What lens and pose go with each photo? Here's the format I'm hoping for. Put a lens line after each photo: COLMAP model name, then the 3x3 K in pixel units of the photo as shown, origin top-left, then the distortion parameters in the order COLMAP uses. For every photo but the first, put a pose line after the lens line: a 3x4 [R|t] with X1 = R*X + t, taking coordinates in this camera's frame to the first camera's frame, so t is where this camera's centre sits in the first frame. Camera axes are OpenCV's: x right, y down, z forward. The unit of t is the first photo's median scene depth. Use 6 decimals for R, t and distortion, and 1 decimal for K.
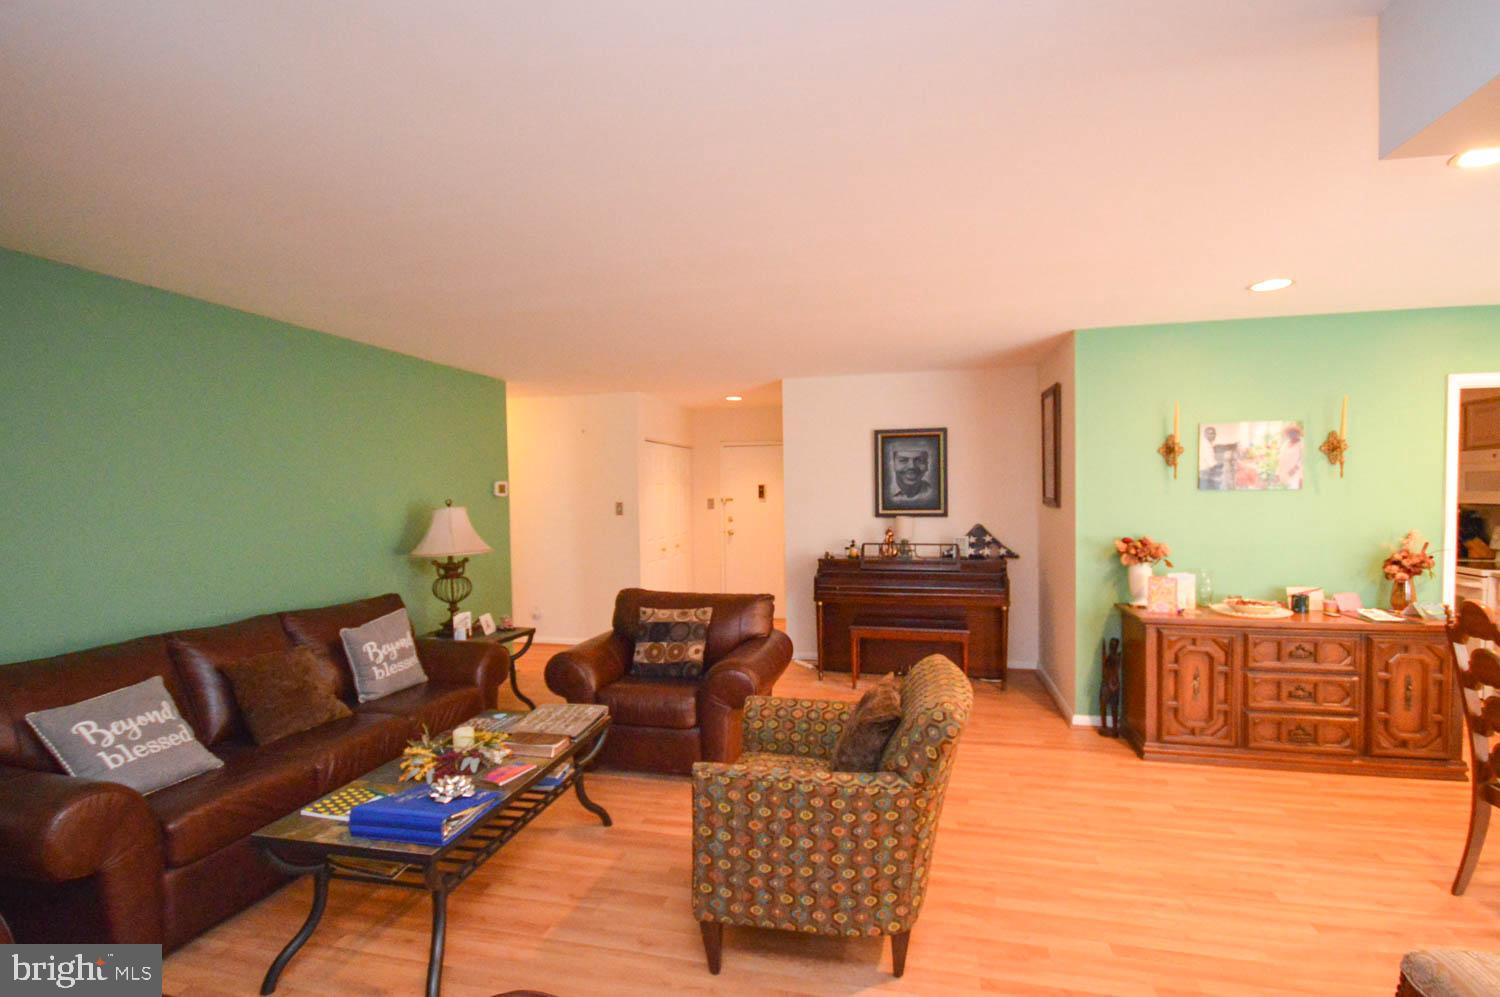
lens RADIAL K [[689.4, 0, 761.6], [0, 689.4, 503.9], [0, 0, 1]] dist [-0.000067, -0.000808]
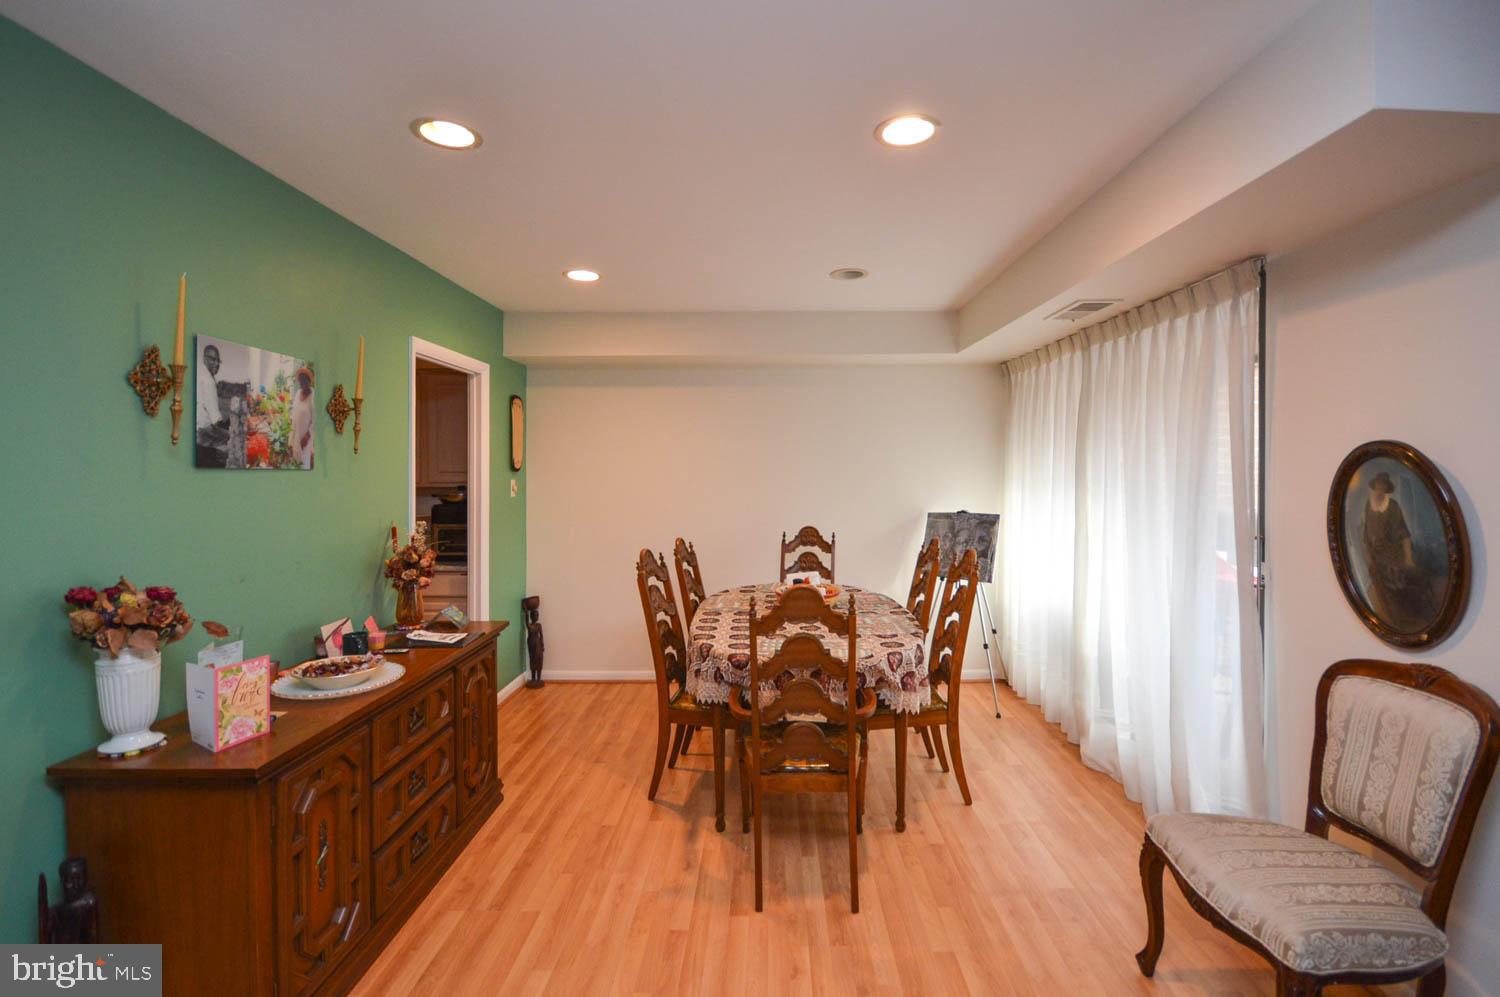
lens RADIAL K [[689.4, 0, 745.8], [0, 689.4, 482.5], [0, 0, 1]] dist [-0.000067, -0.000808]
pose [[-0.193500, -0.009815, 0.981051, 0.076776], [0.018761, 0.999730, 0.013702, -0.010016], [-0.980921, 0.021057, -0.193264, 0.710295]]
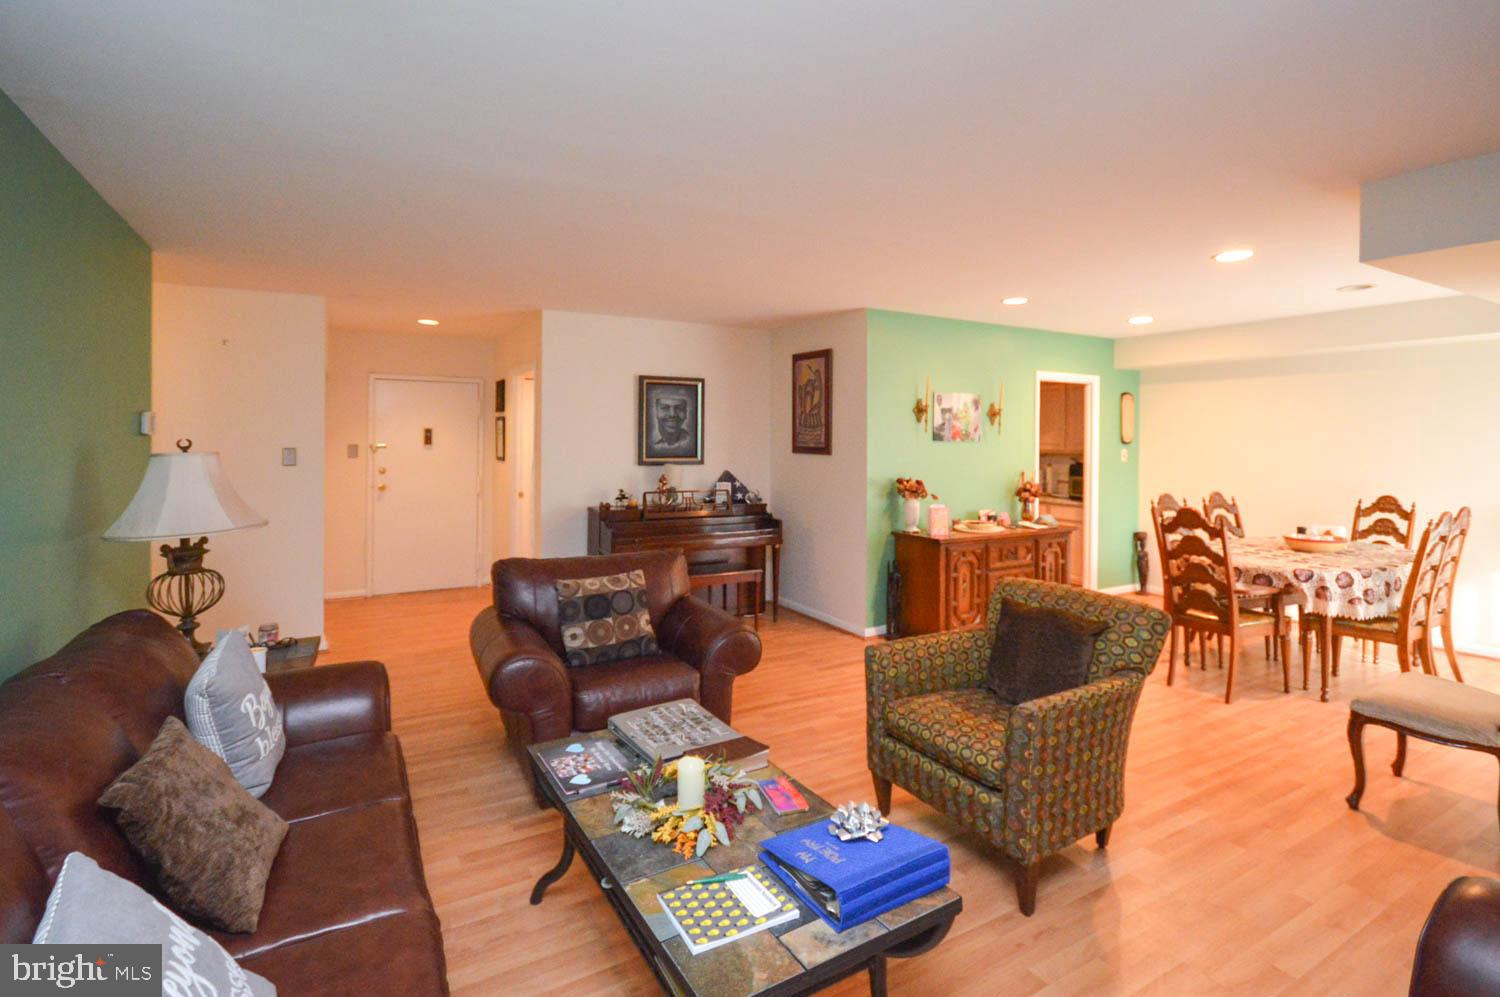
lens RADIAL K [[689.4, 0, 746.5], [0, 689.4, 428.8], [0, 0, 1]] dist [-0.000067, -0.000808]
pose [[0.739534, 0.026083, 0.672614, -0.530301], [-0.000915, 0.999287, -0.037745, 0.006325], [-0.673118, 0.027299, 0.739031, 0.256903]]
